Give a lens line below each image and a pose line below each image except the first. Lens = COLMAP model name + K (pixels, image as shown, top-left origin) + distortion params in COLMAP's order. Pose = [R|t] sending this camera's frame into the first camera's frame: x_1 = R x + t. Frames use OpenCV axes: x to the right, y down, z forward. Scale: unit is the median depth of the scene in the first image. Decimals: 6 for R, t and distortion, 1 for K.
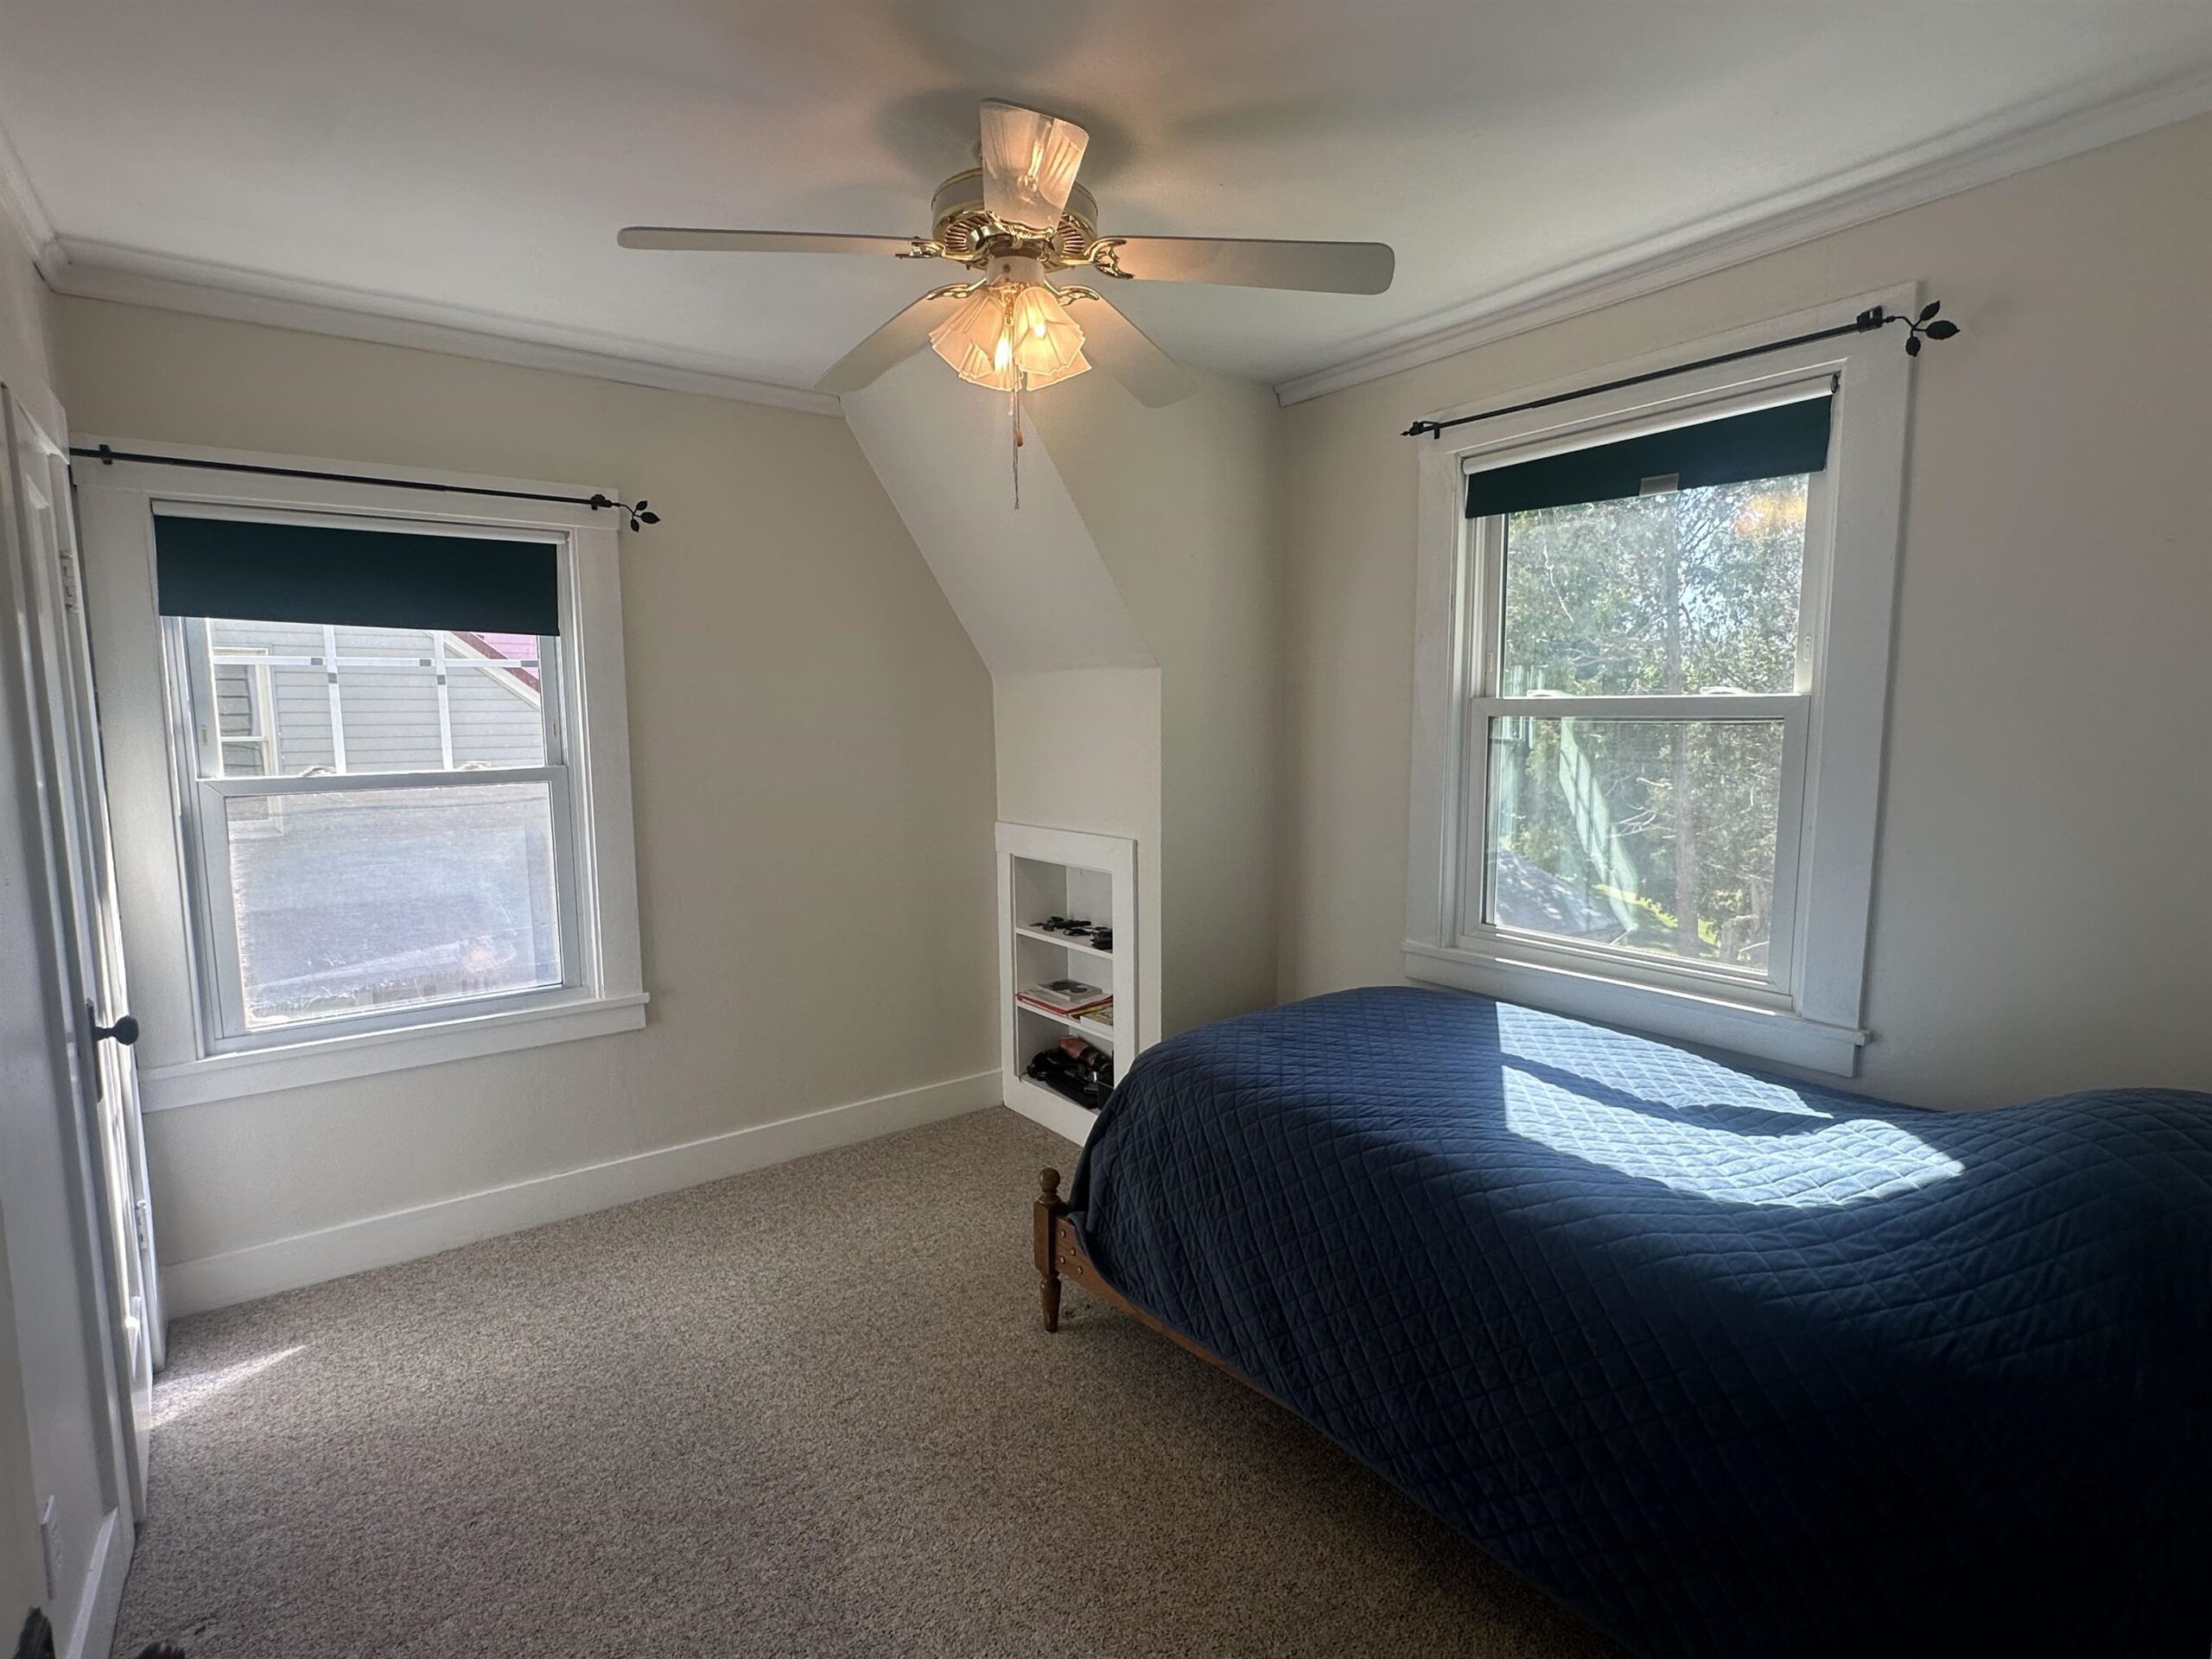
lens RADIAL K [[1096.6, 0, 1106.0], [0, 1096.6, 829.5], [0, 0, 1]] dist [-0.005201, 0.000596]
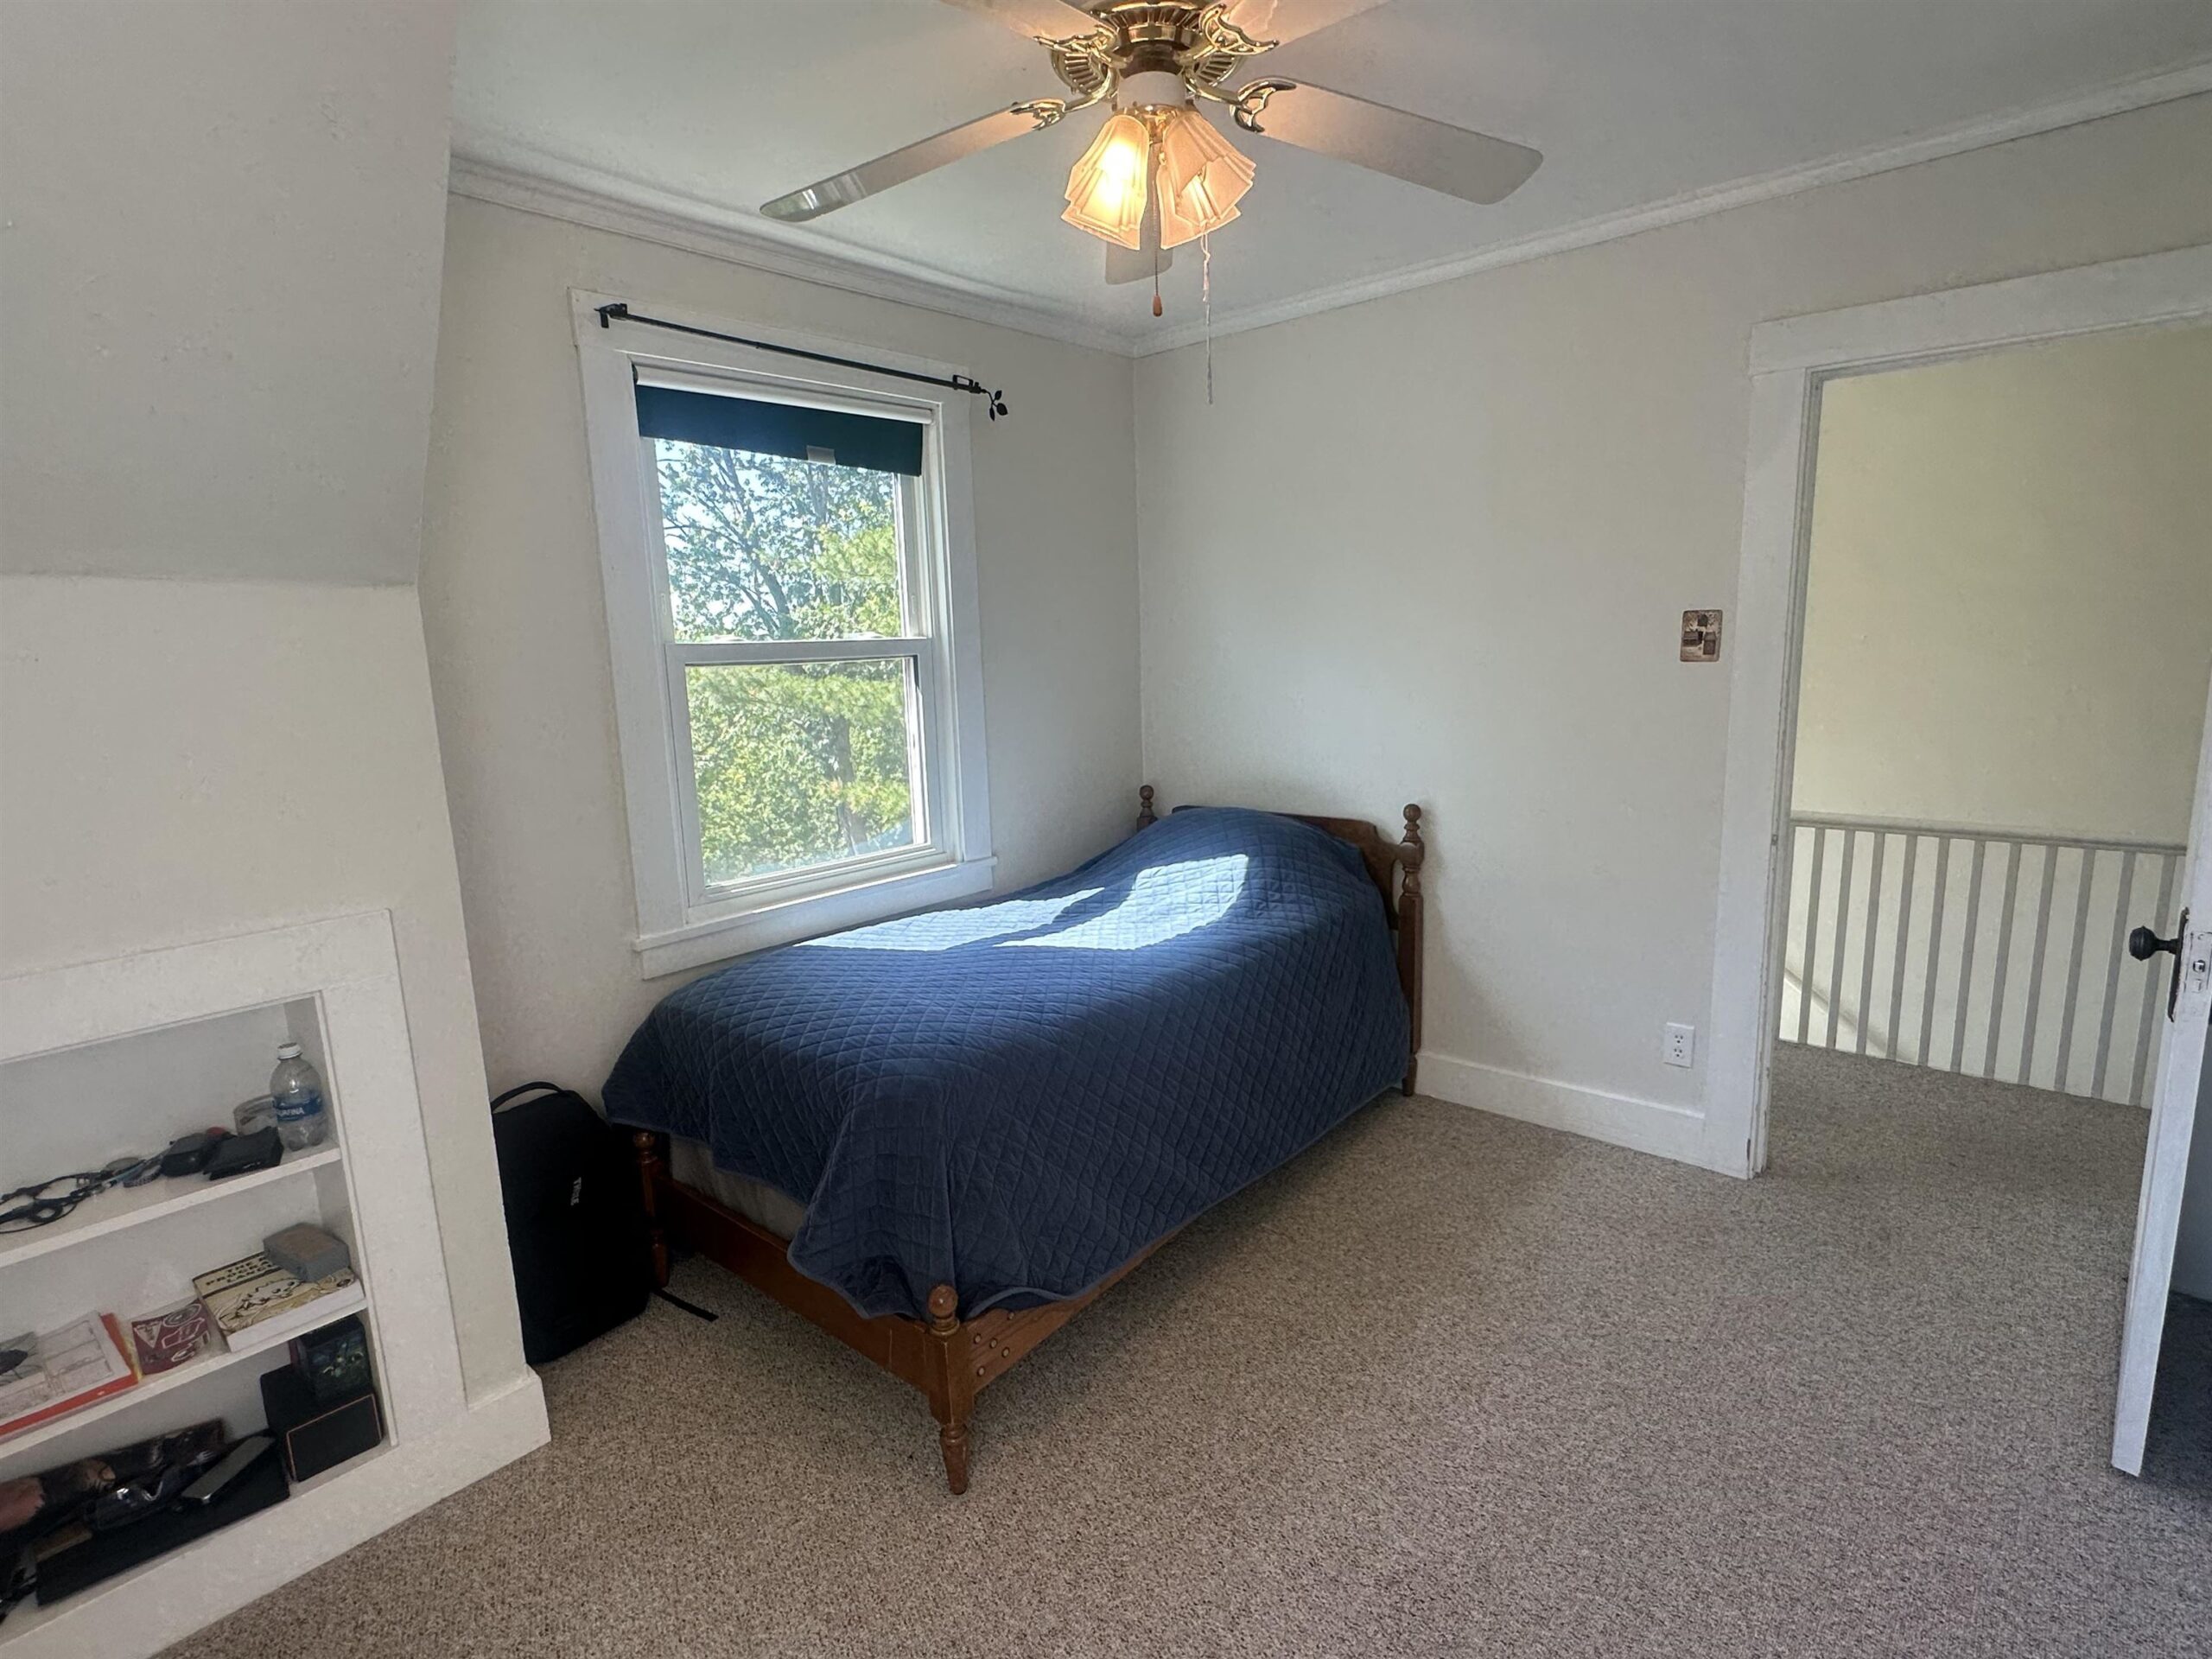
lens RADIAL K [[1096.6, 0, 1106.0], [0, 1096.6, 829.5], [0, 0, 1]] dist [-0.005201, 0.000596]
pose [[-0.206451, -0.152905, 0.966436, -0.804050], [0.140914, 0.972771, 0.184010, -0.111364], [-0.968257, 0.174173, -0.179283, 1.079877]]
